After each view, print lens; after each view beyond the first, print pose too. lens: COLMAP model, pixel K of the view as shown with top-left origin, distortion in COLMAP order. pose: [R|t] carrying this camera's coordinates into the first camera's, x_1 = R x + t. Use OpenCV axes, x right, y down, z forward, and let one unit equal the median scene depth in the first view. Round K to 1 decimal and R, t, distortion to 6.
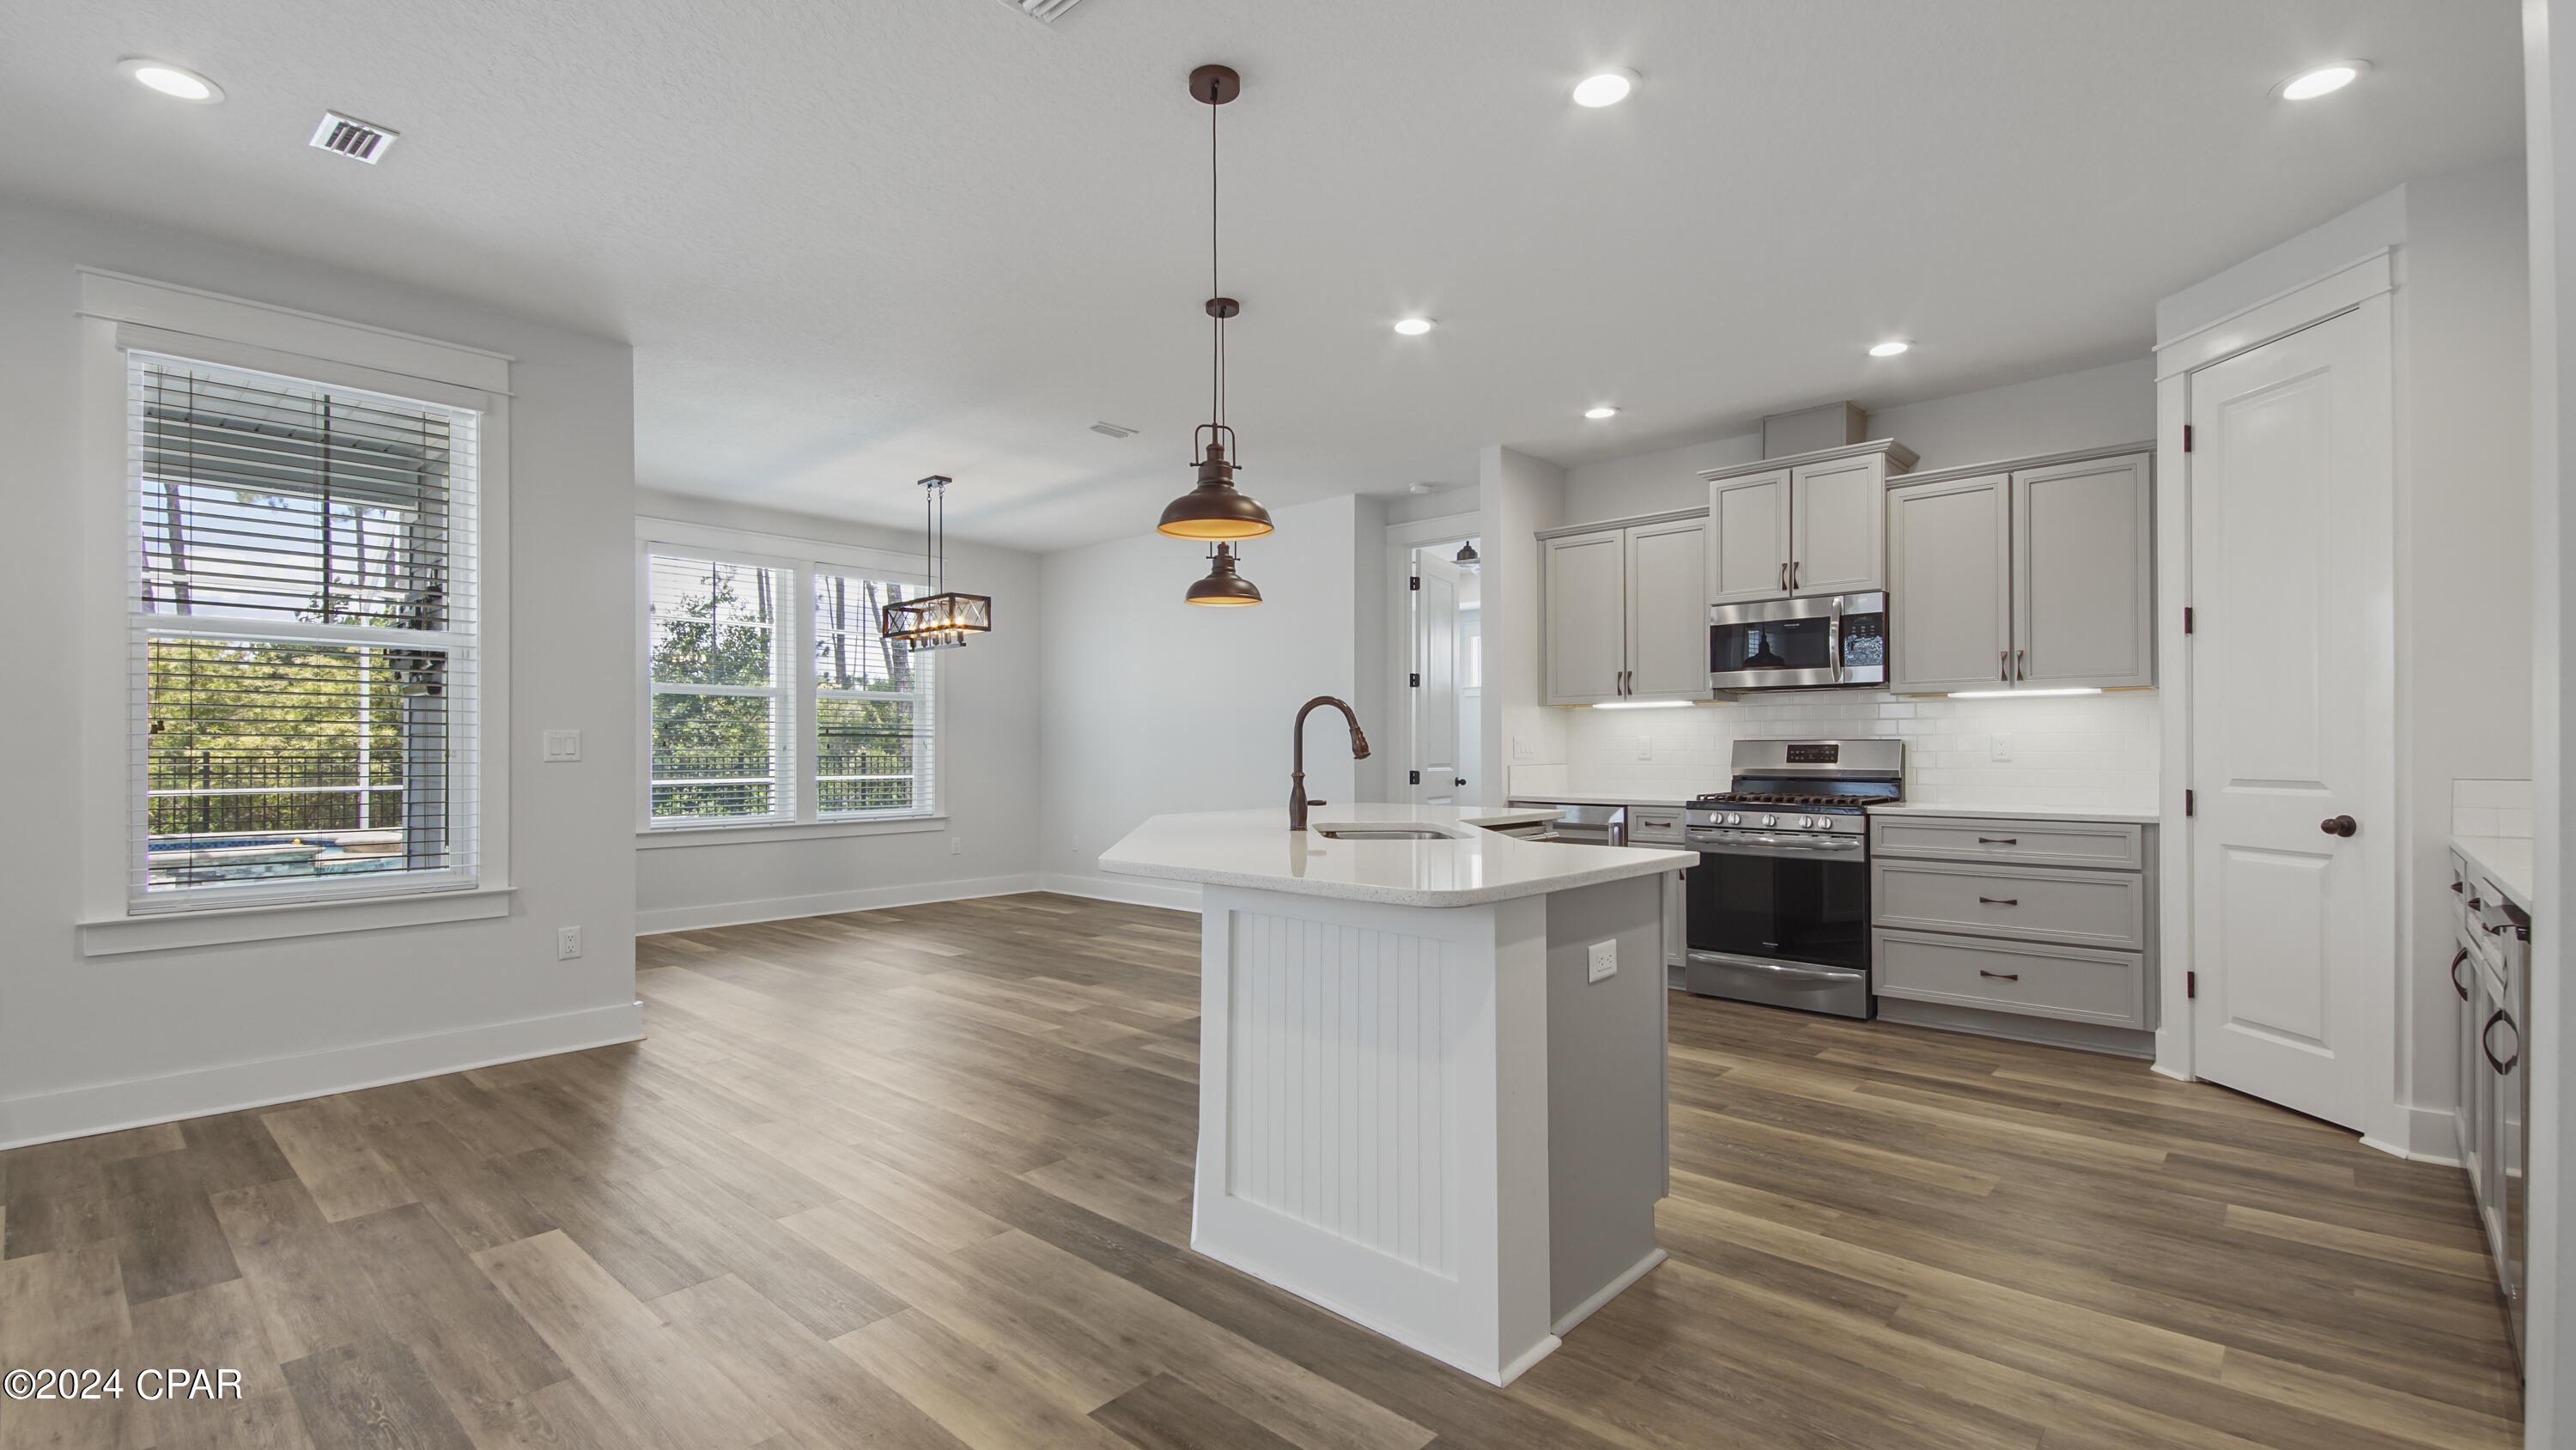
lens RADIAL K [[1128.6, 0, 1266.6], [0, 1128.6, 736.9], [0, 0, 1]] dist [-0.000668, -0.000059]
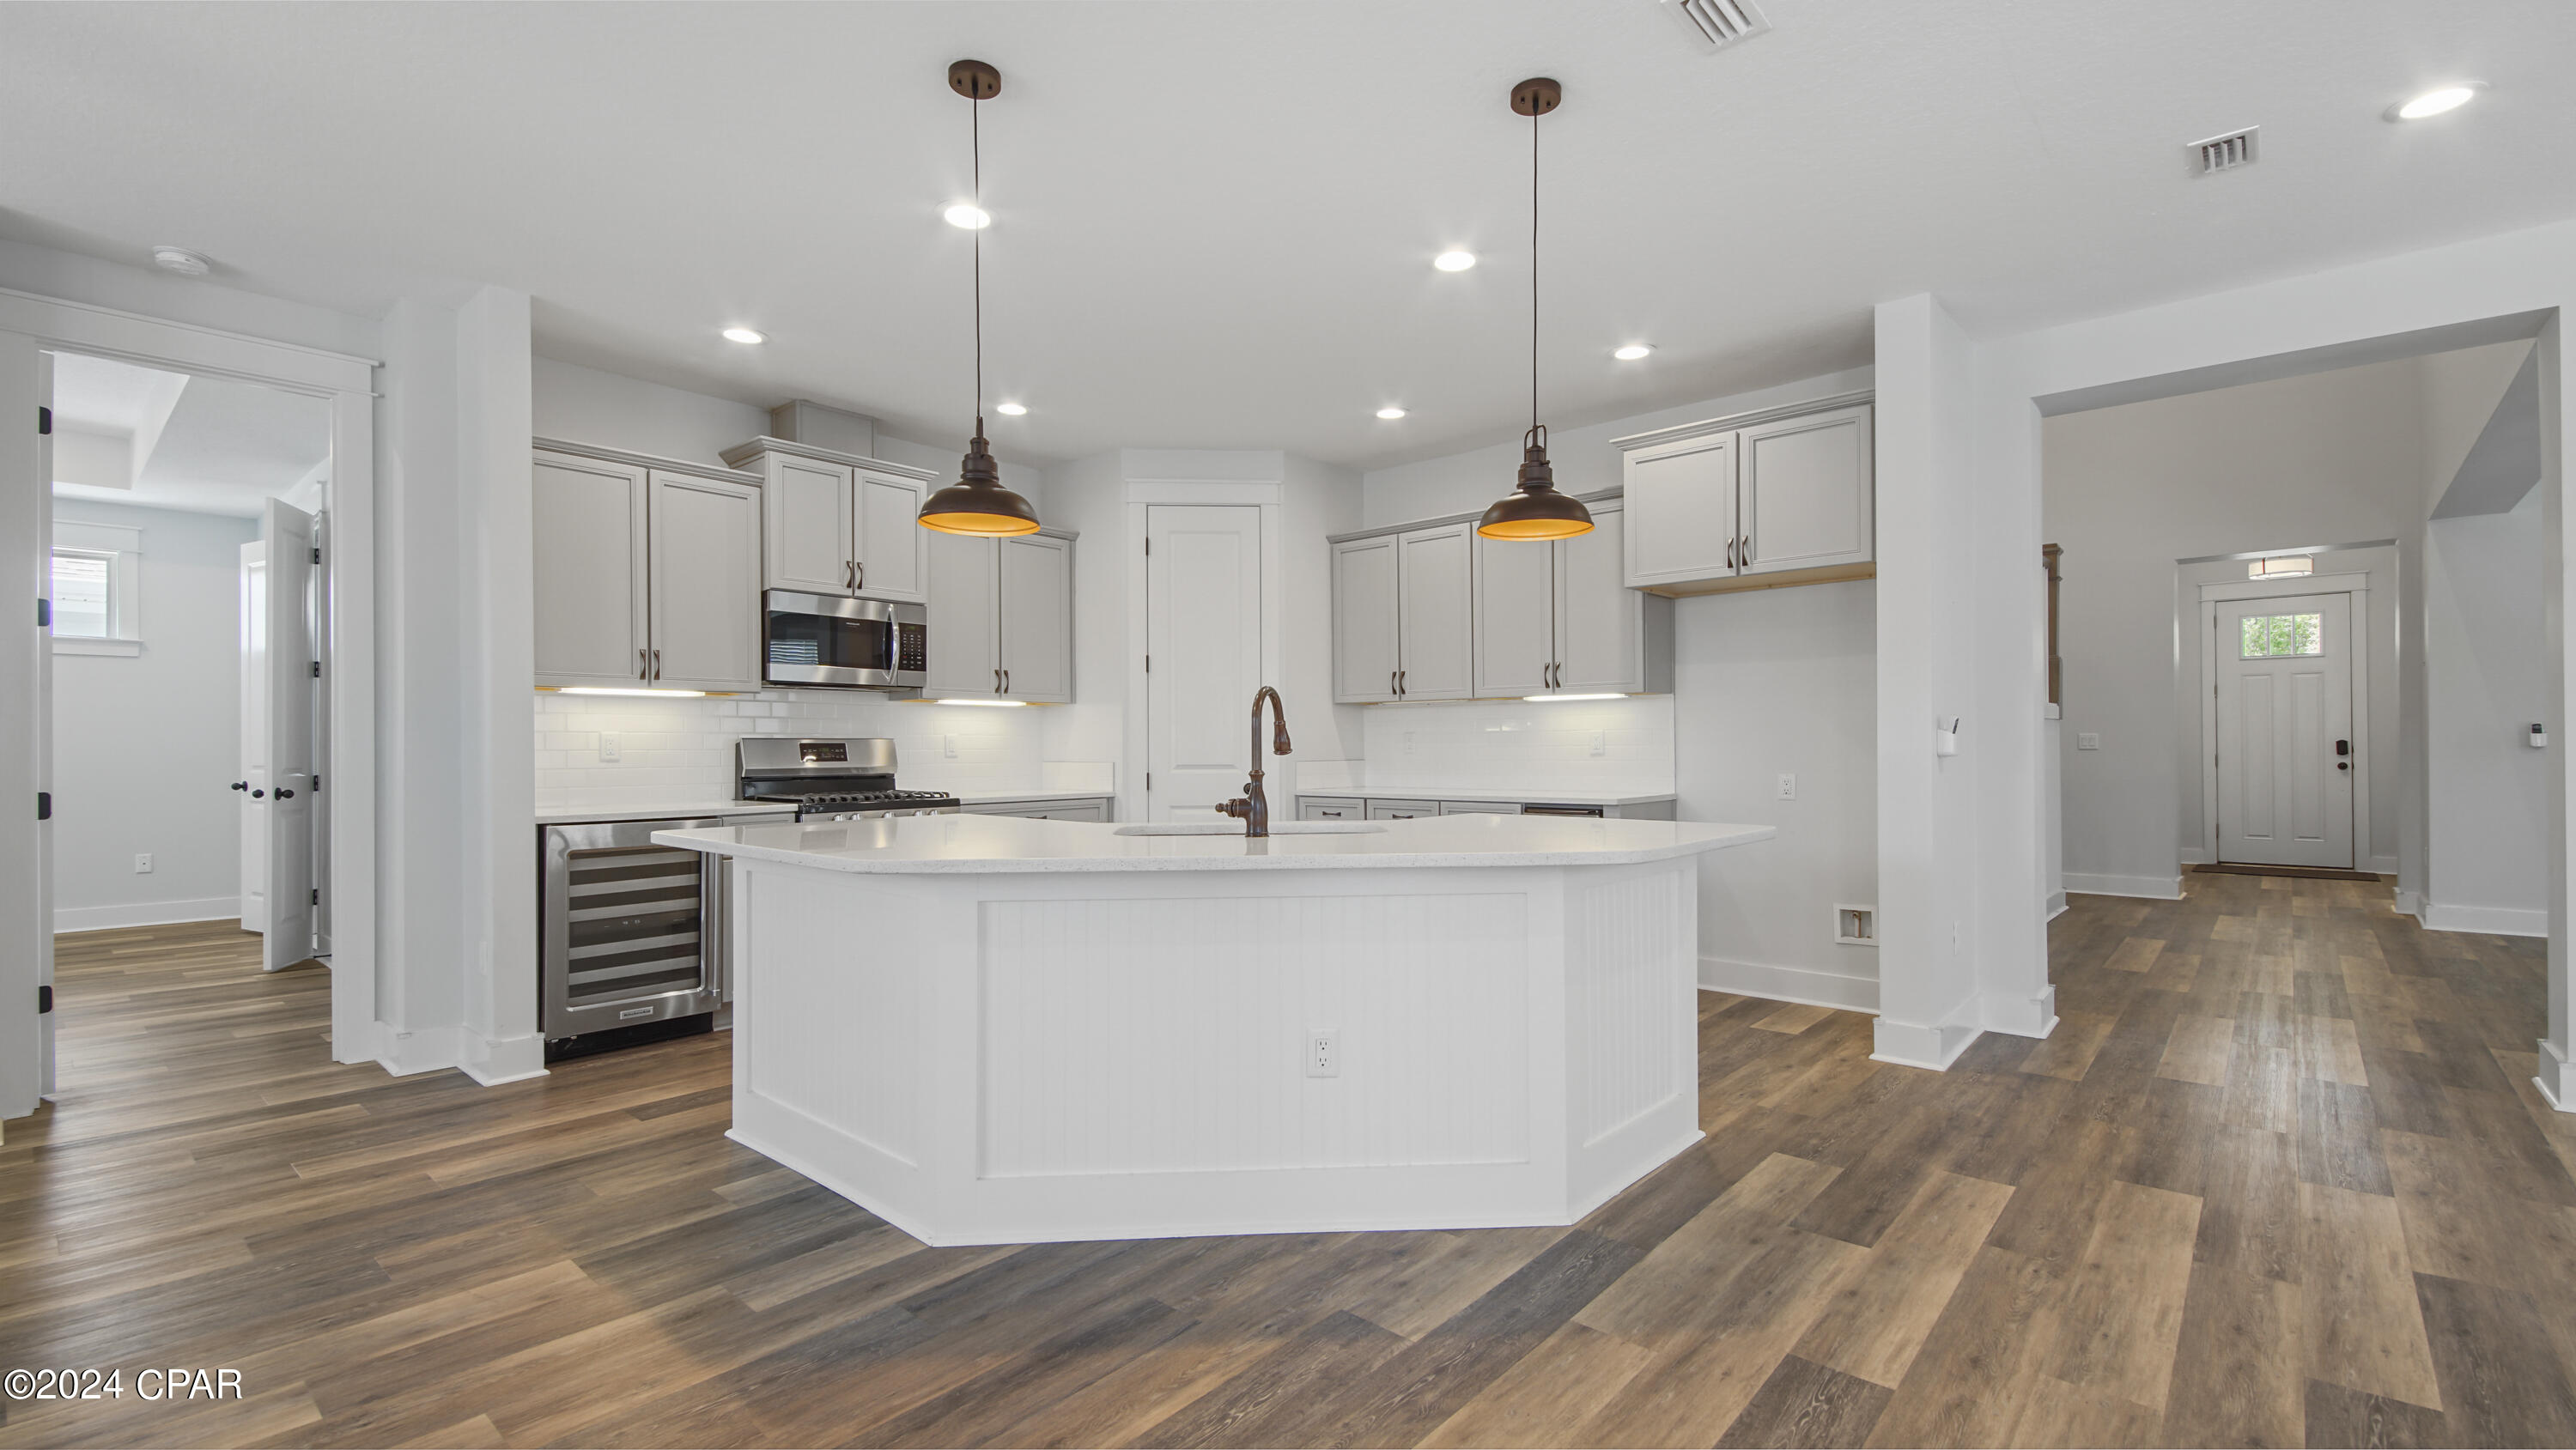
lens RADIAL K [[1119.2, 0, 1286.3], [0, 1119.2, 741.0], [0, 0, 1]] dist [0.023766, -0.000061]
pose [[-0.027192, 0.001450, 0.999629, -0.701972], [-0.009716, 0.999951, -0.001715, 0.004004], [-0.999583, -0.009759, -0.027177, 0.821508]]
